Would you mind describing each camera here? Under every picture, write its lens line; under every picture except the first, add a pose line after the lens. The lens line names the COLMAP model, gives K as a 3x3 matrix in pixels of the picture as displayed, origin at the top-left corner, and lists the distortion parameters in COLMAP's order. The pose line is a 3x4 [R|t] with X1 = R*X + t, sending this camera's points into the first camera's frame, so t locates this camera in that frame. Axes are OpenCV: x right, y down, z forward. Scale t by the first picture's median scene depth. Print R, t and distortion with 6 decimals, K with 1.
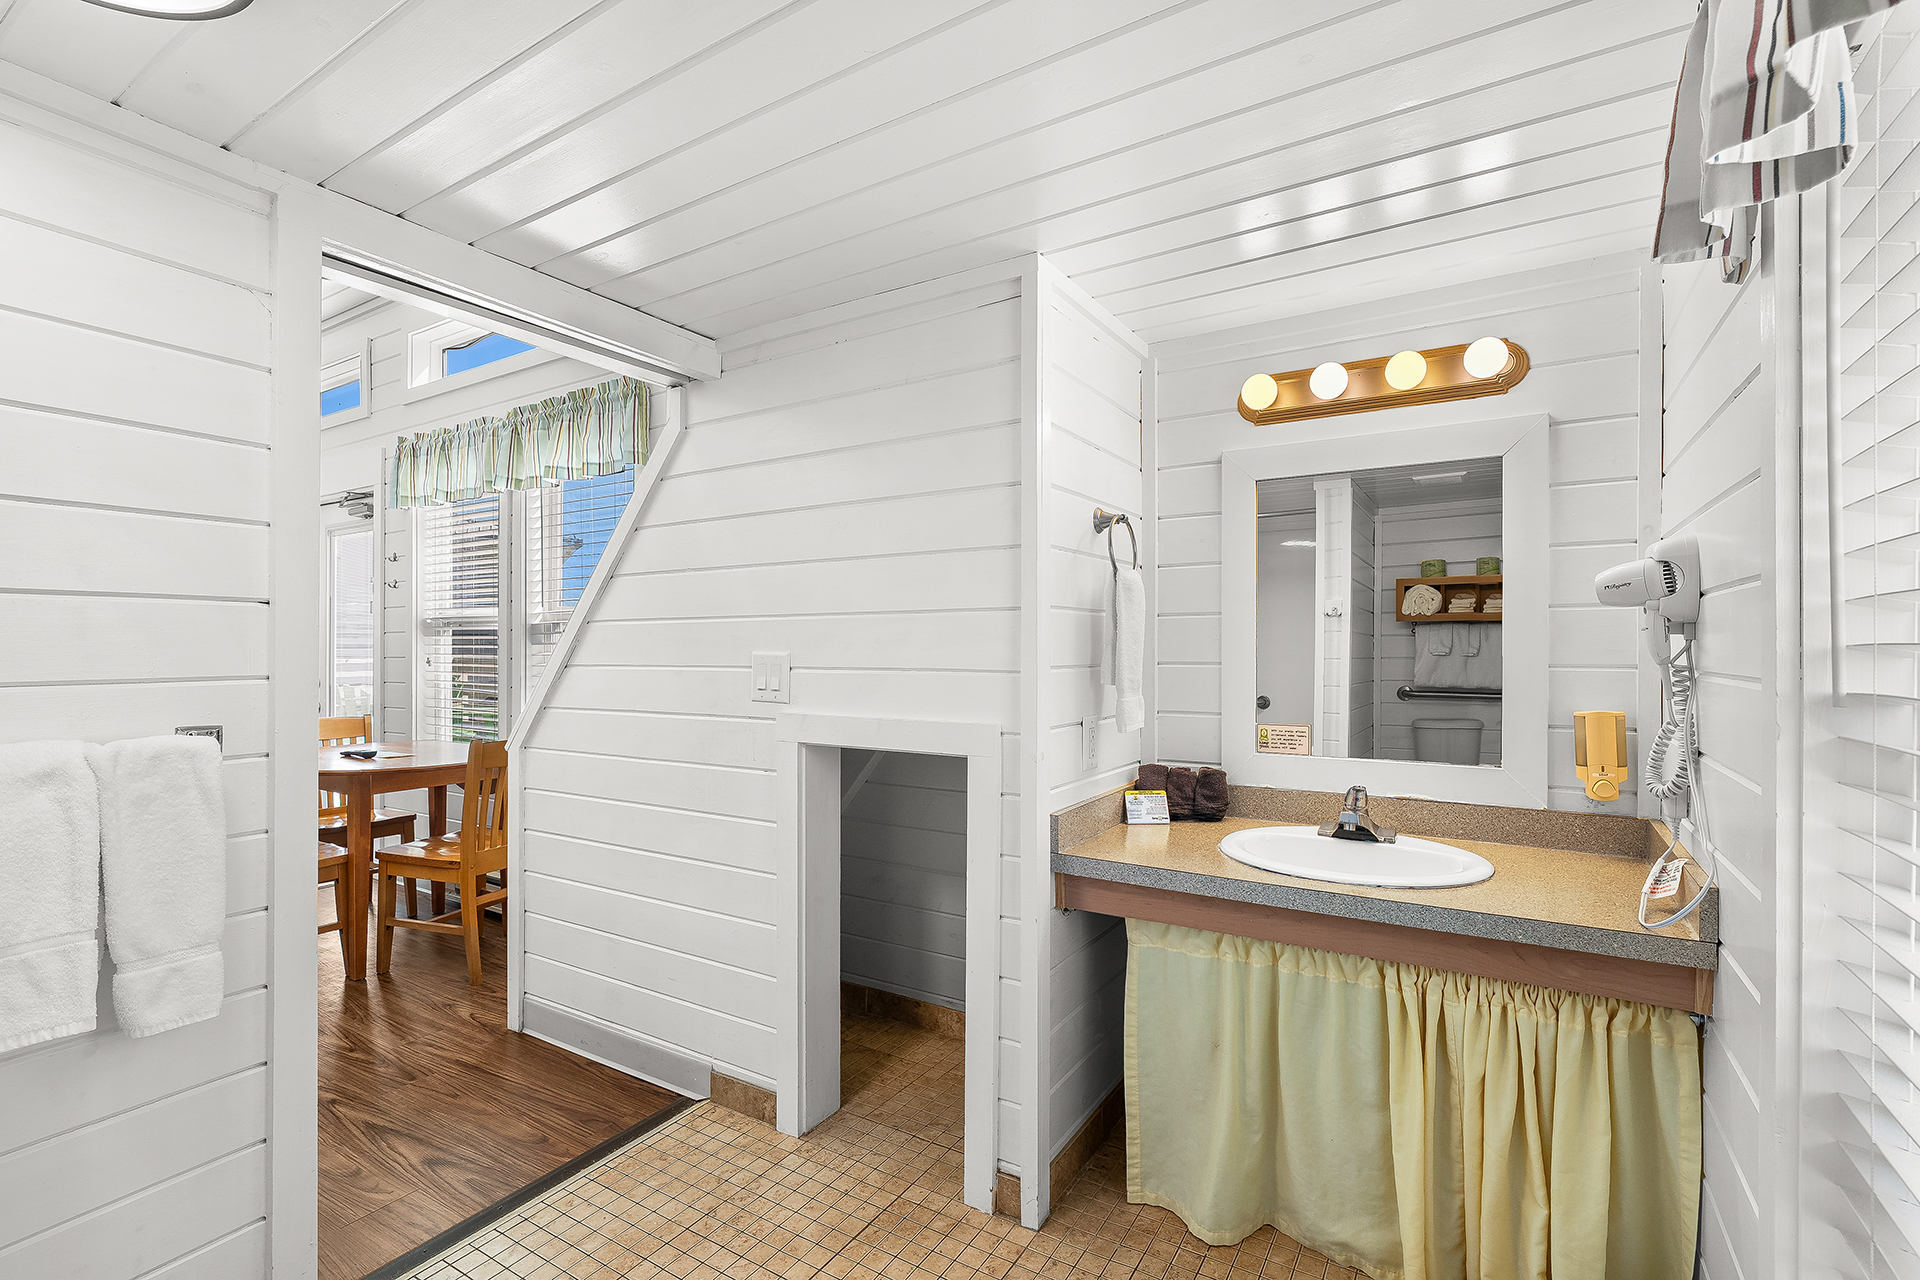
lens RADIAL K [[881.8, 0, 978.8], [0, 881.8, 650.9], [0, 0, 1]] dist [-0.004463, 0.001198]
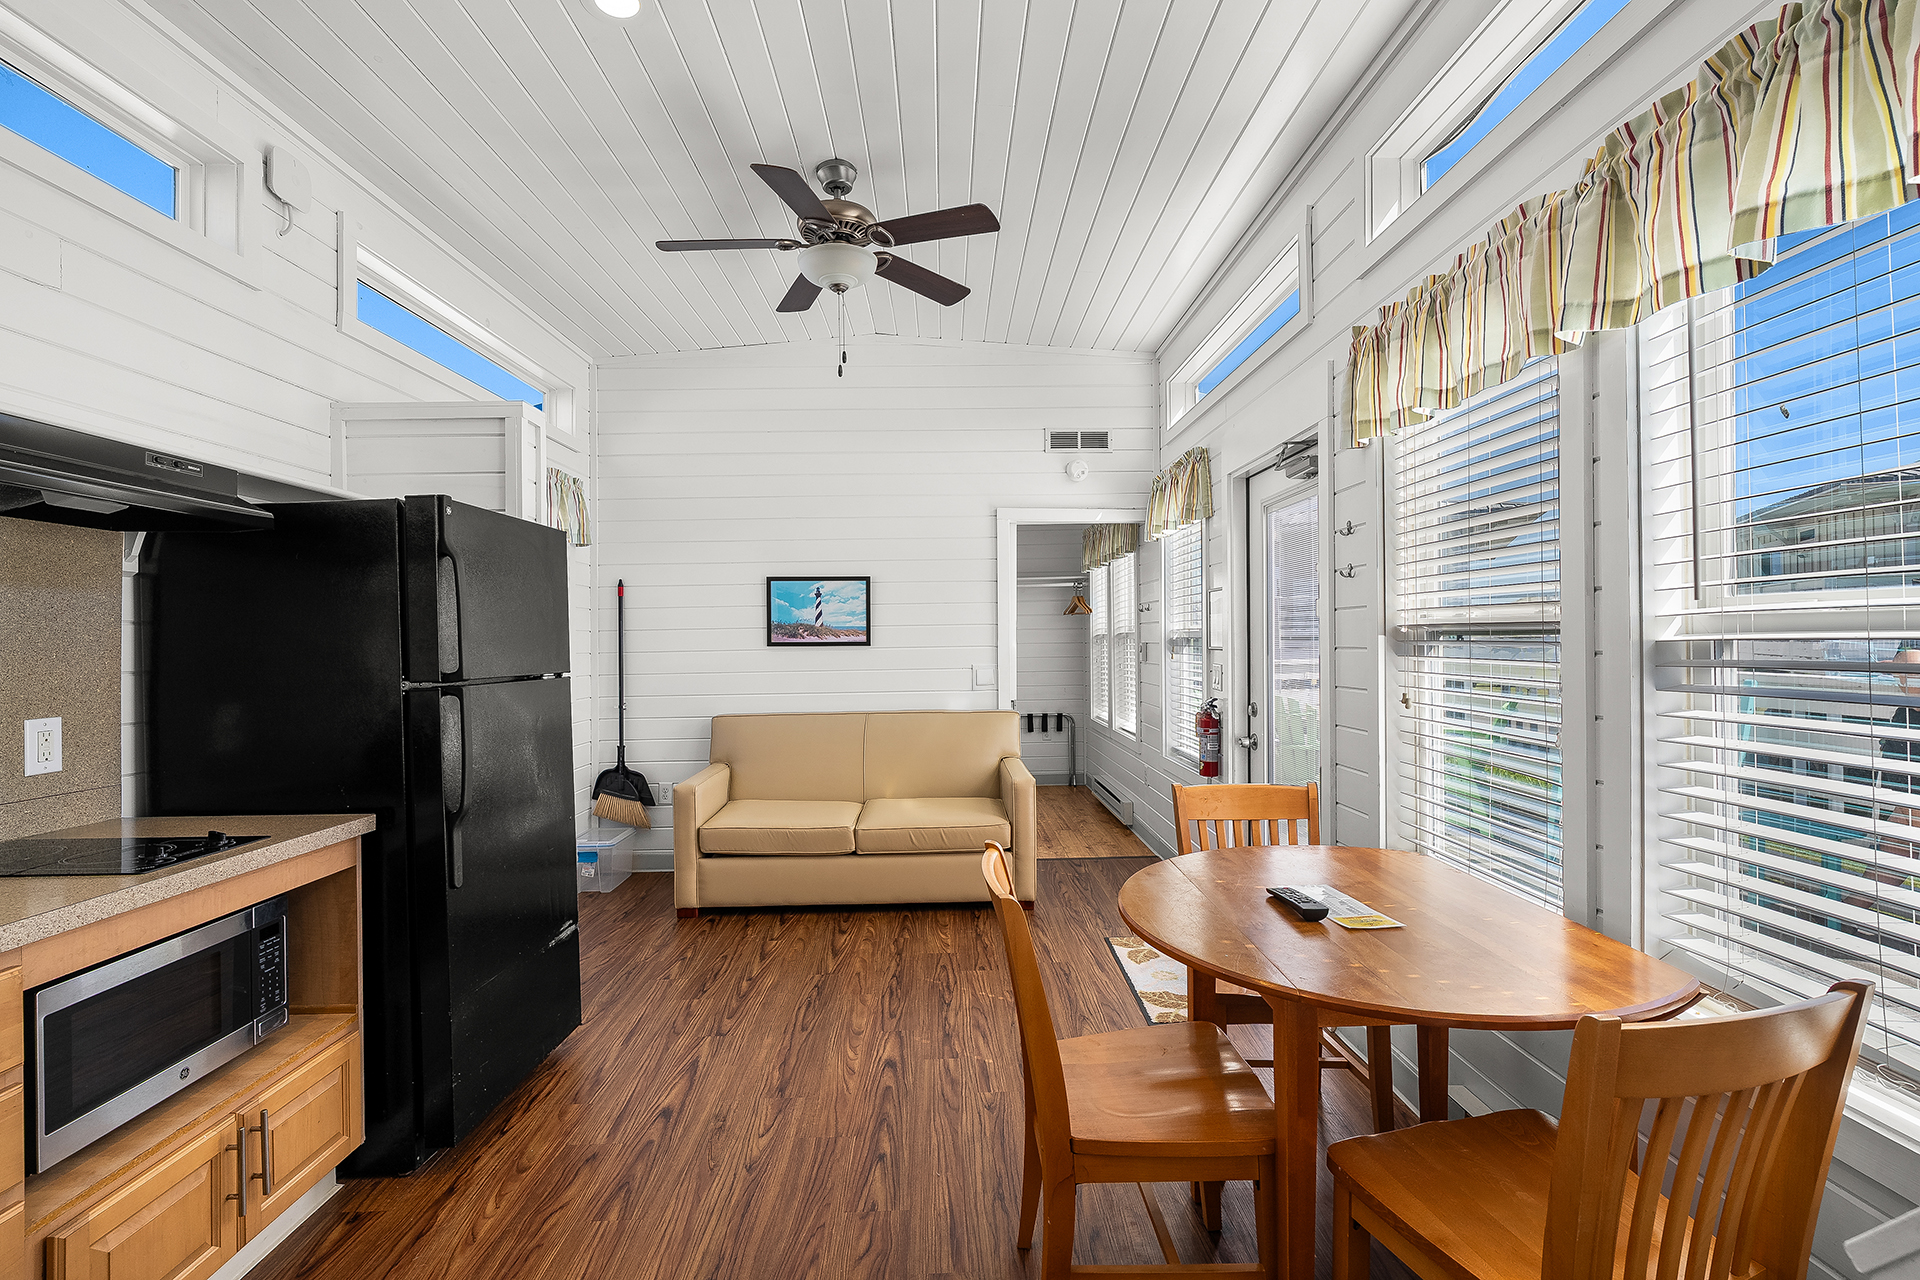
lens RADIAL K [[881.8, 0, 968.5], [0, 881.8, 642.1], [0, 0, 1]] dist [-0.004463, 0.001198]
pose [[0.557813, -0.001412, -0.829966, -0.335109], [0.007816, 0.999963, 0.003552, -0.033501], [0.829930, -0.008469, 0.557803, 0.484248]]
